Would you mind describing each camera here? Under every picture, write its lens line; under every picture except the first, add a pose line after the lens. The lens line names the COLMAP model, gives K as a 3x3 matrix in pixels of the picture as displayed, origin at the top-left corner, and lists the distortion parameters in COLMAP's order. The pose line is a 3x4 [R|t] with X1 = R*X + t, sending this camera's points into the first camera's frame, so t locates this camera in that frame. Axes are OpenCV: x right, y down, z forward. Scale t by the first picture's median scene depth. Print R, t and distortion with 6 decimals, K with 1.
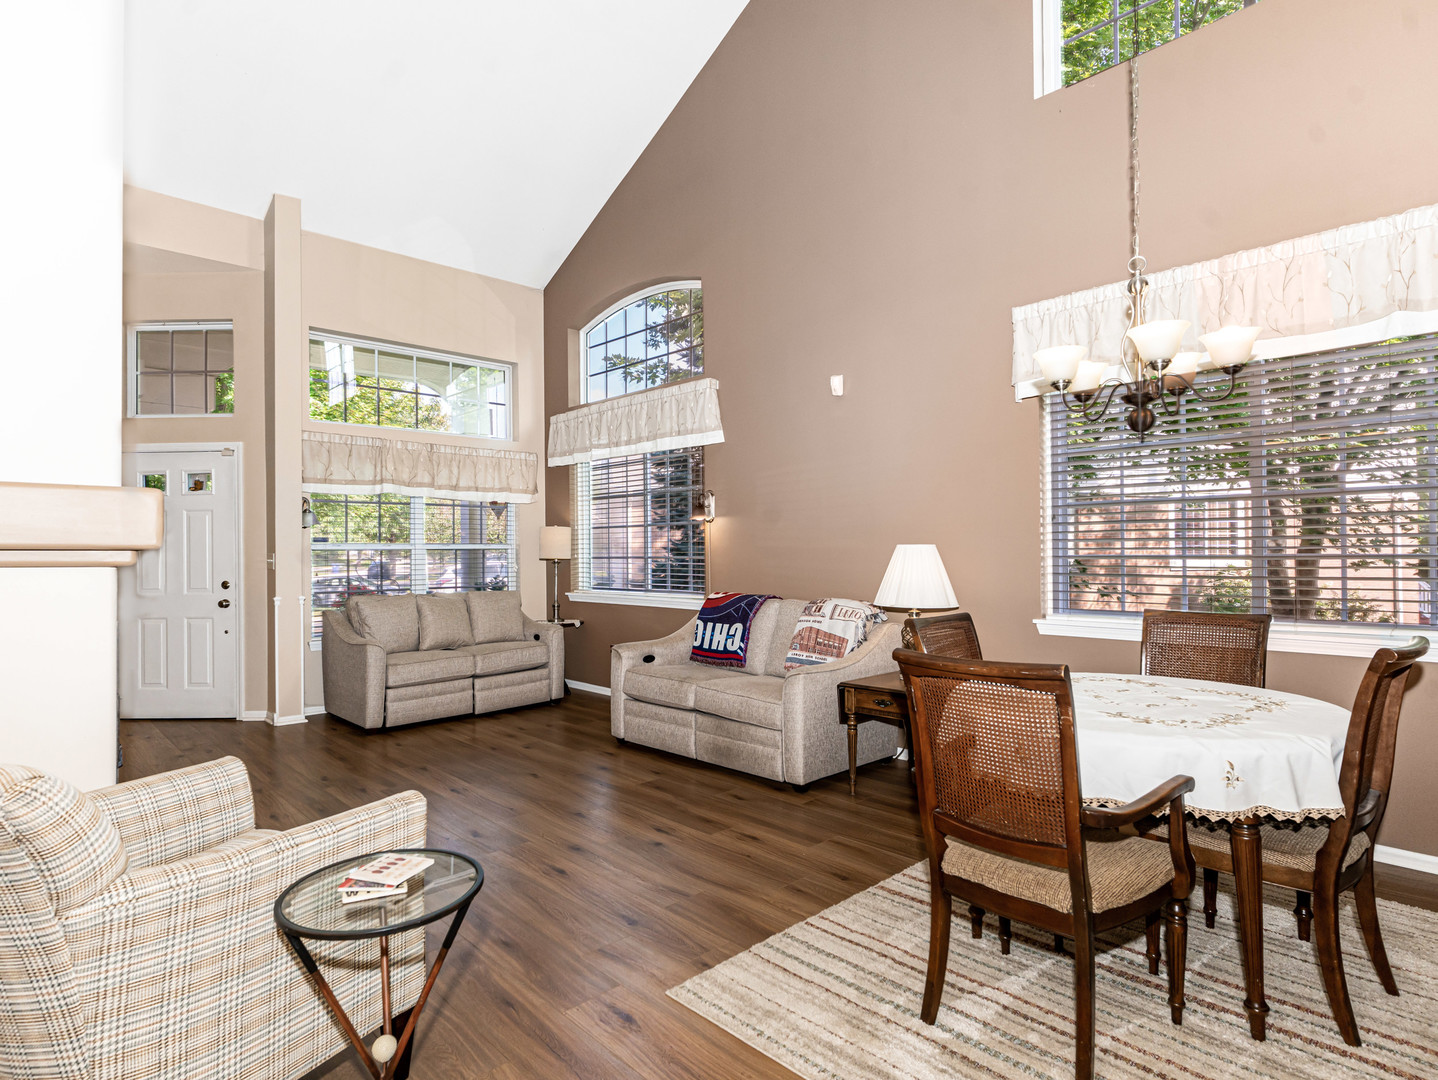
lens RADIAL K [[780.4, 0, 702.4], [0, 780.4, 545.3], [0, 0, 1]] dist [-0.002590, 0.001691]
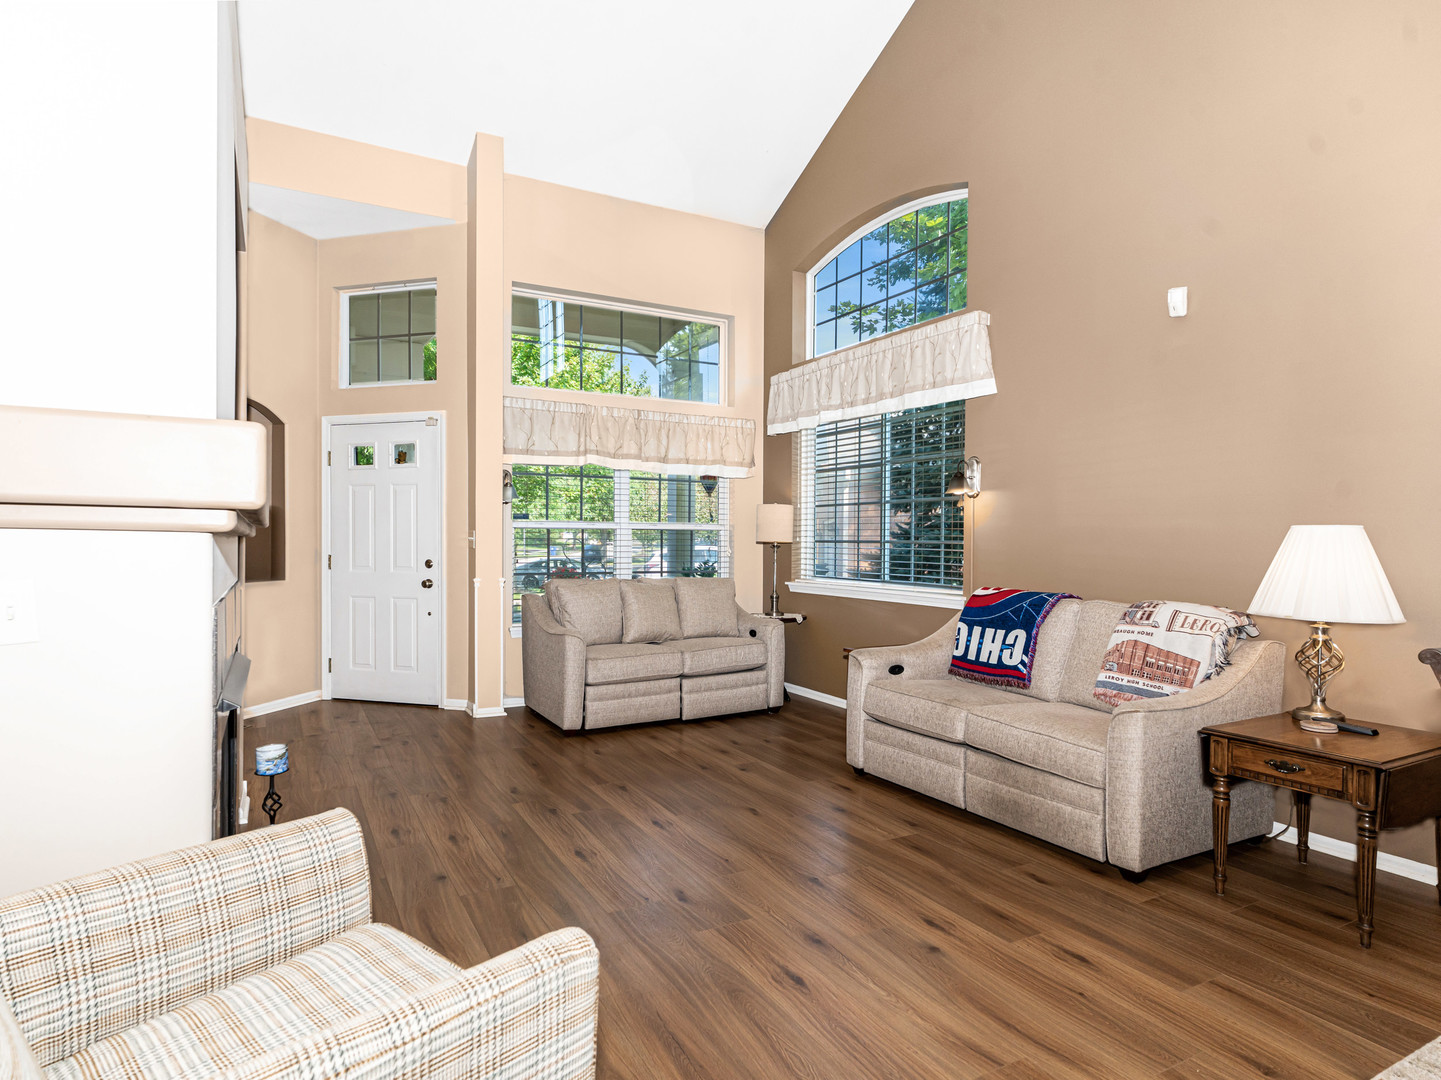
lens RADIAL K [[808.7, 0, 702.6], [0, 808.7, 551.8], [0, 0, 1]] dist [0.003529, 0.000380]
pose [[0.966173, 0.018718, -0.257215, -0.048036], [-0.012590, 0.999597, 0.025448, 0.008636], [0.257588, -0.021349, 0.966019, 0.161875]]
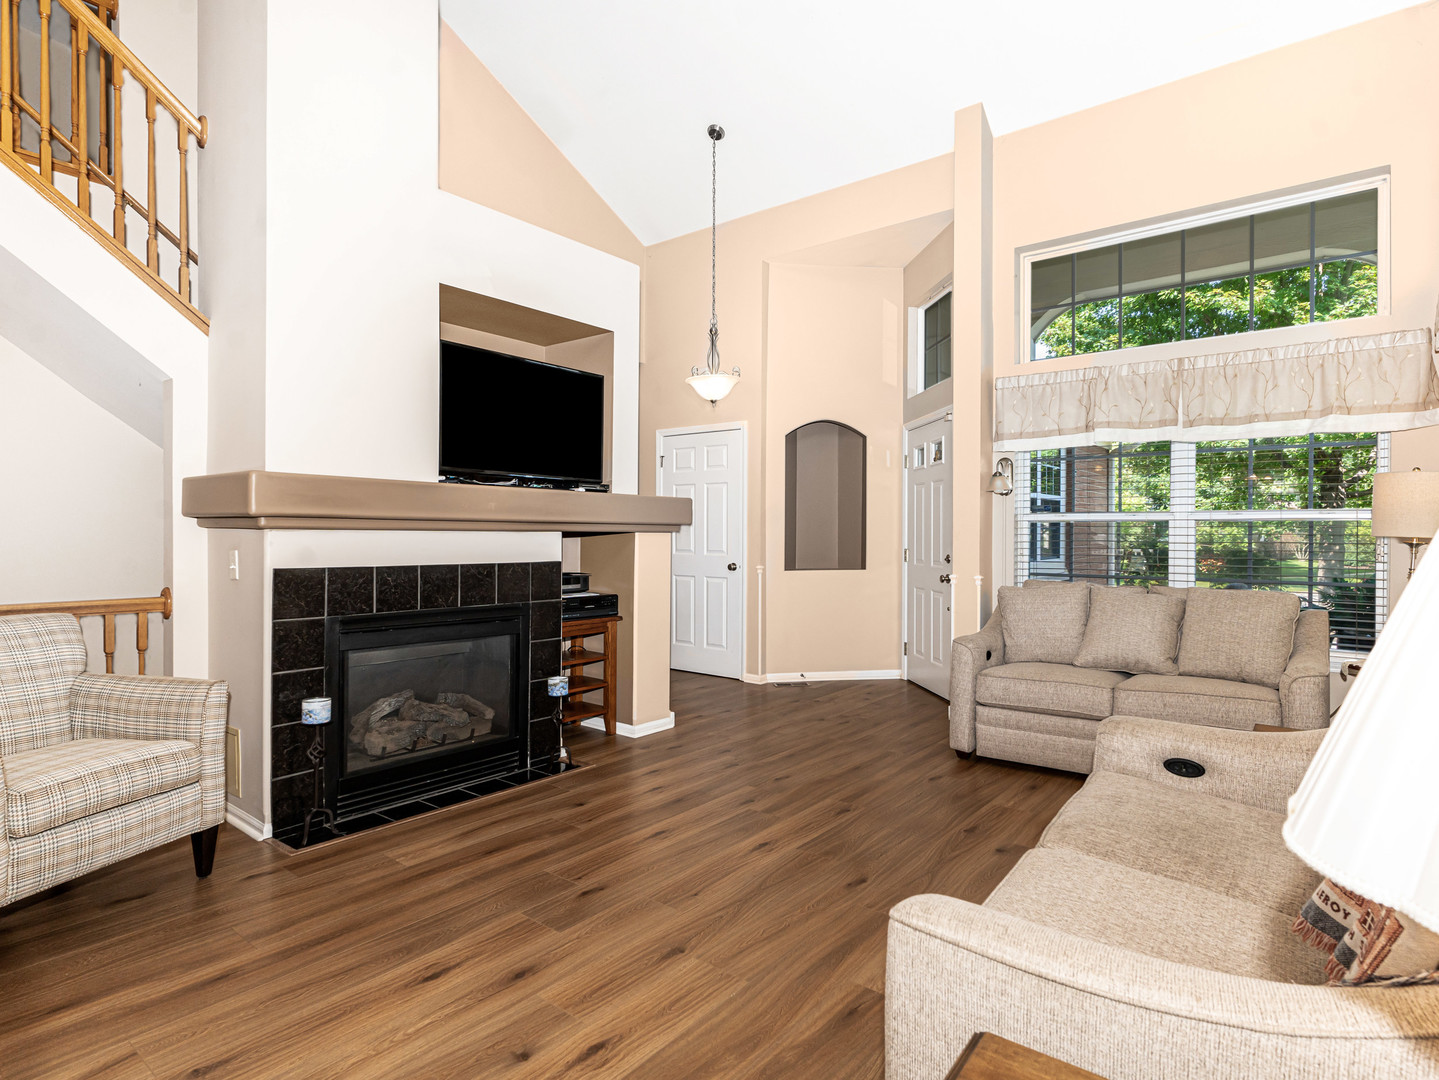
lens RADIAL K [[780.9, 0, 720.2], [0, 780.9, 538.6], [0, 0, 1]] dist [-0.002590, 0.001691]
pose [[0.147893, 0.016780, -0.988861, 0.306874], [0.001601, 0.999851, 0.017206, 0.011296], [0.989002, -0.004128, 0.147844, 0.663098]]
